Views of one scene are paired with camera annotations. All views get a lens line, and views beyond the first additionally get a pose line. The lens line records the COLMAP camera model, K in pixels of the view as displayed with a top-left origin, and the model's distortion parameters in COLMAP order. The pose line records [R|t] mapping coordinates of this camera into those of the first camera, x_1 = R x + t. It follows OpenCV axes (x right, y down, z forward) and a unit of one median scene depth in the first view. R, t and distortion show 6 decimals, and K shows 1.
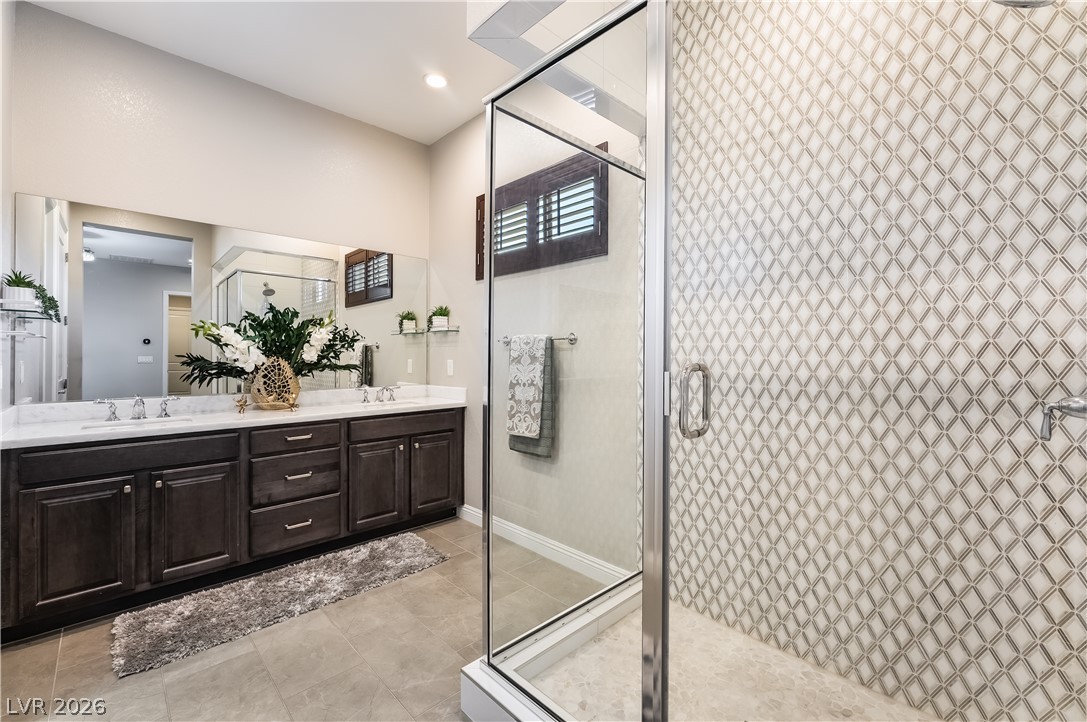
lens RADIAL K [[451.1, 0, 534.6], [0, 451.1, 356.4], [0, 0, 1]] dist [-0.001262, -0.000029]
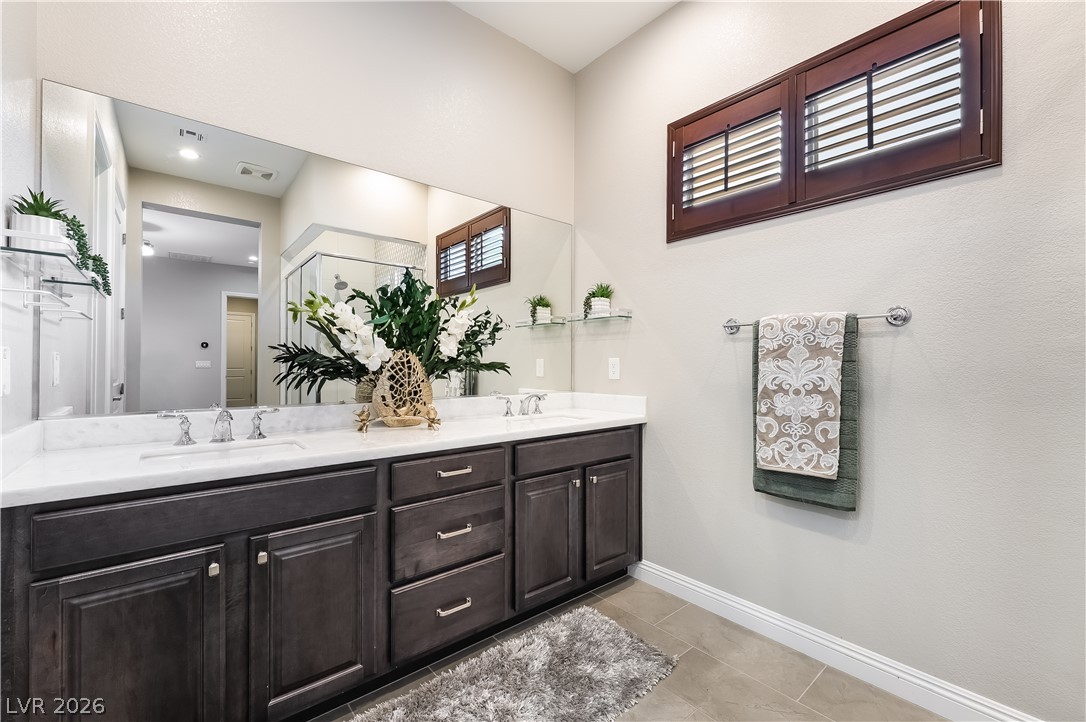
lens RADIAL K [[450.6, 0, 533.4], [0, 450.6, 362.9], [0, 0, 1]] dist [-0.001262, -0.000029]
pose [[0.997531, 0.000272, -0.070224, -0.388646], [-0.000585, 0.999990, -0.004432, 0.028164], [0.070223, 0.004462, 0.997521, 0.386501]]
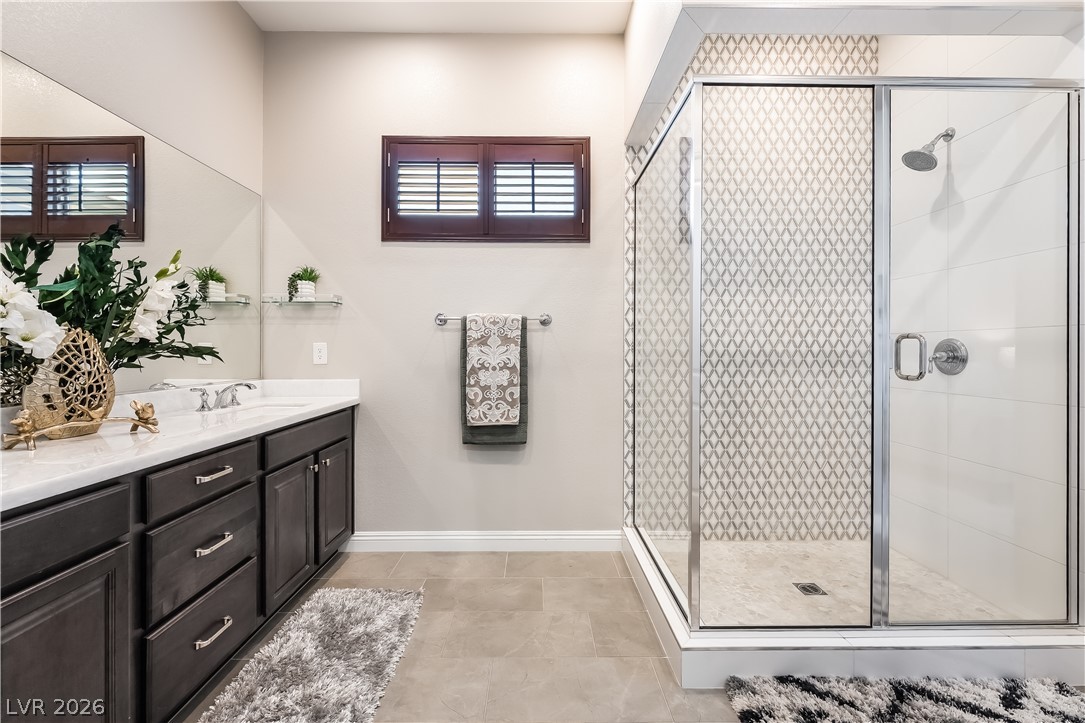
lens RADIAL K [[449.6, 0, 539.7], [0, 449.6, 350.1], [0, 0, 1]] dist [-0.000785, -0.000134]
pose [[0.686819, -0.000714, 0.726828, -0.689800], [0.000939, 1.000000, 0.000095, 0.029223], [-0.726828, 0.000617, 0.686819, 0.352202]]
